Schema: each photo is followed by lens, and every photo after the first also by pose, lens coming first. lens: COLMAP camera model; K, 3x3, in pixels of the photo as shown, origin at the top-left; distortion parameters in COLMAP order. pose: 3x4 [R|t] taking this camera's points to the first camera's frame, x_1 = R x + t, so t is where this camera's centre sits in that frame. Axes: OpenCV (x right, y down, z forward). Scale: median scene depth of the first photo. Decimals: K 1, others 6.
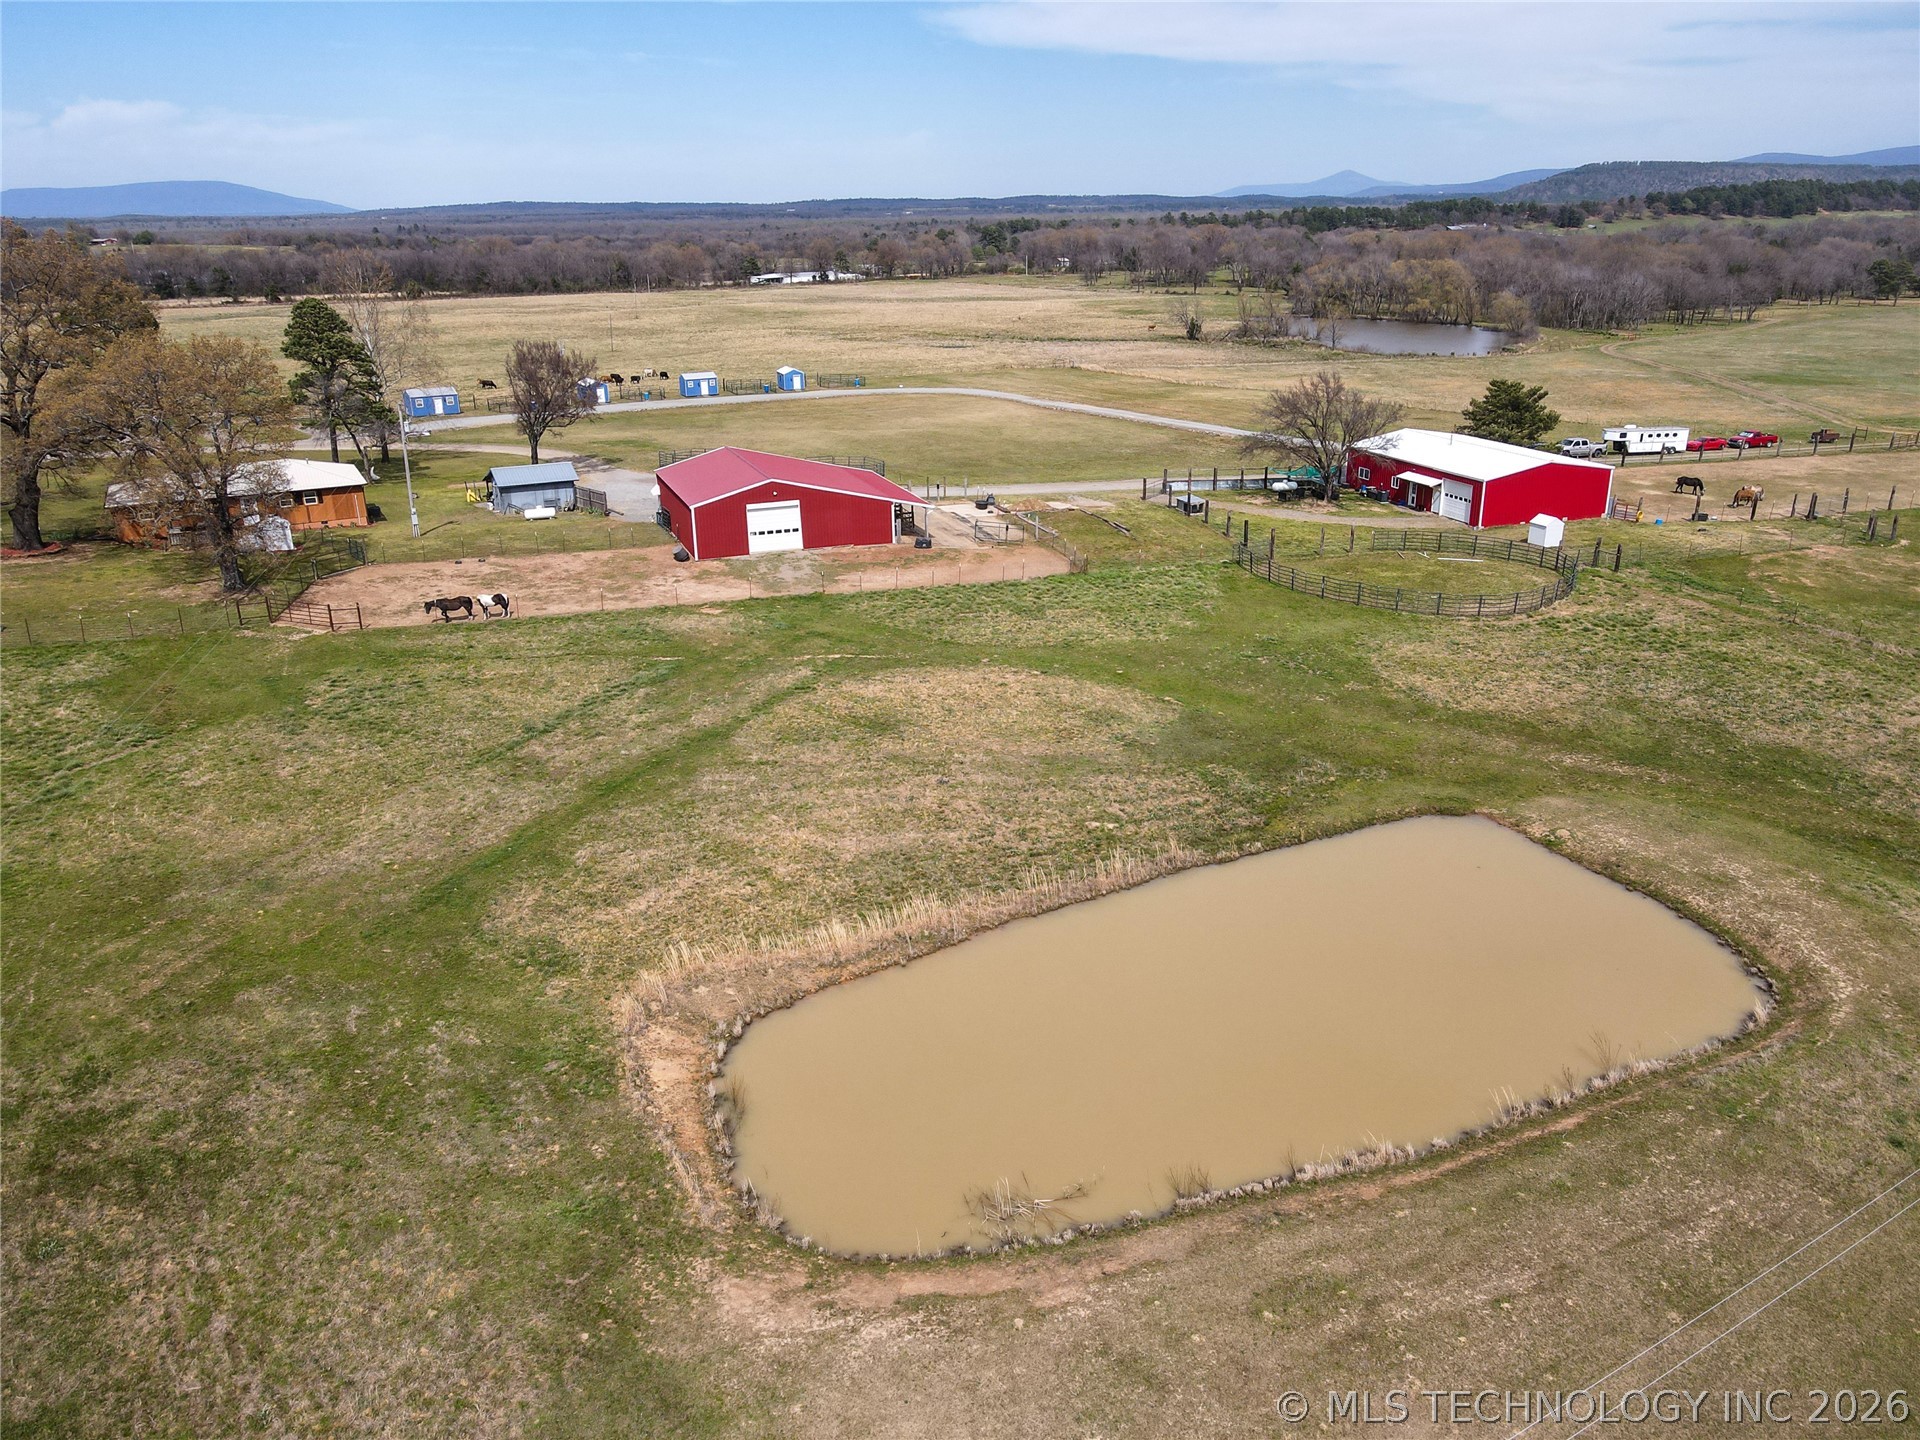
lens RADIAL K [[1376.0, 0, 967.4], [0, 1376.0, 720.3], [0, 0, 1]] dist [0.007846, -0.006819]
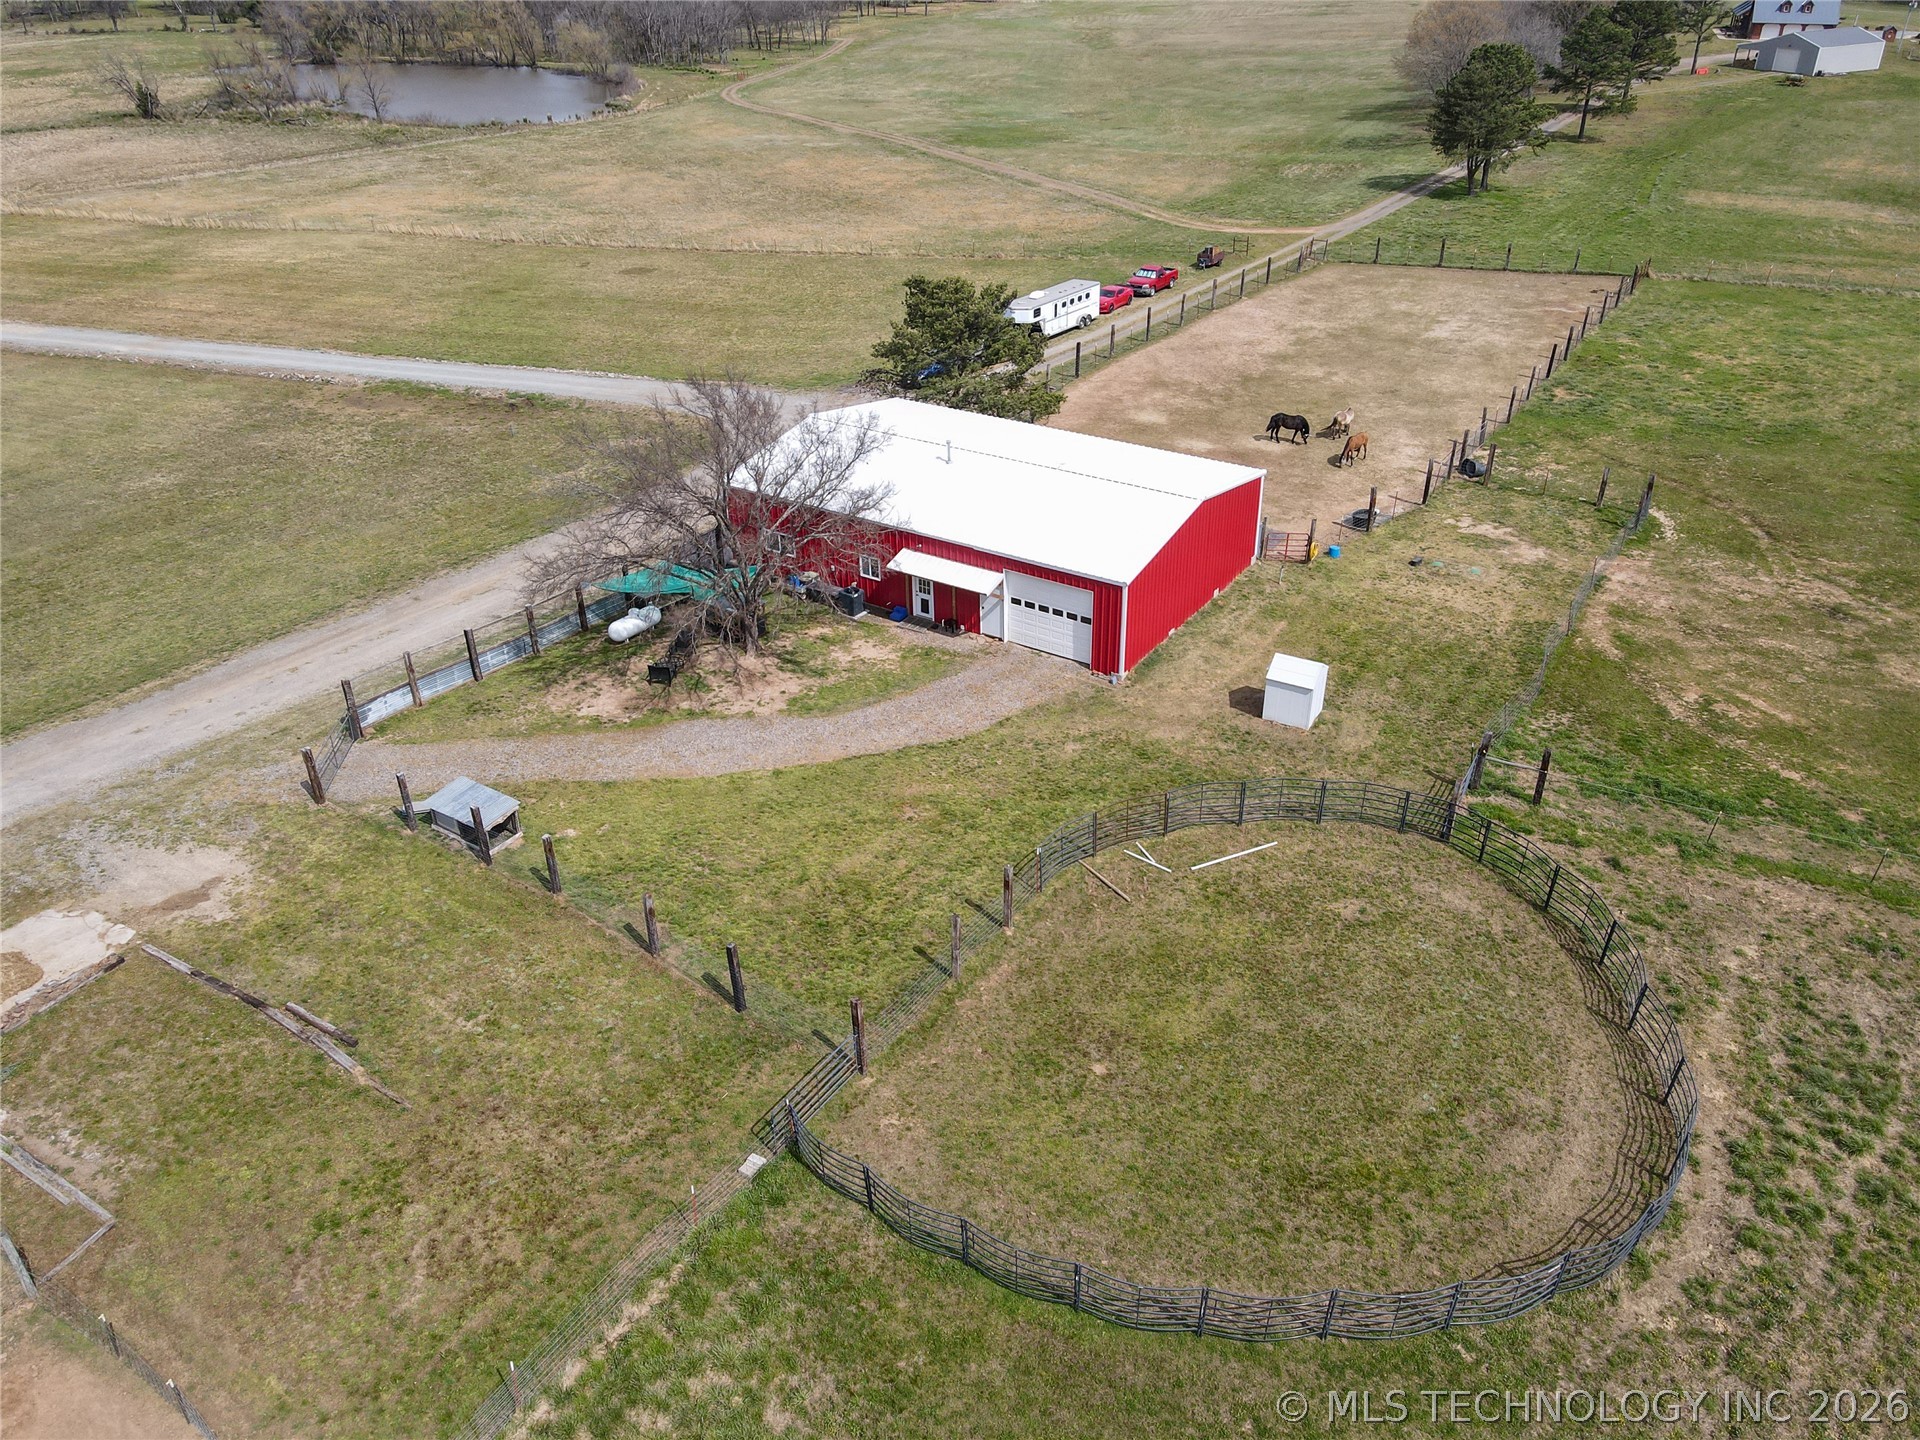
lens RADIAL K [[1376.0, 0, 967.4], [0, 1376.0, 720.3], [0, 0, 1]] dist [0.007846, -0.006819]
pose [[0.783648, -0.313297, 0.536415, 0.059489], [0.211243, 0.946444, 0.244174, -0.186487], [-0.584186, -0.078032, 0.807860, 0.491570]]
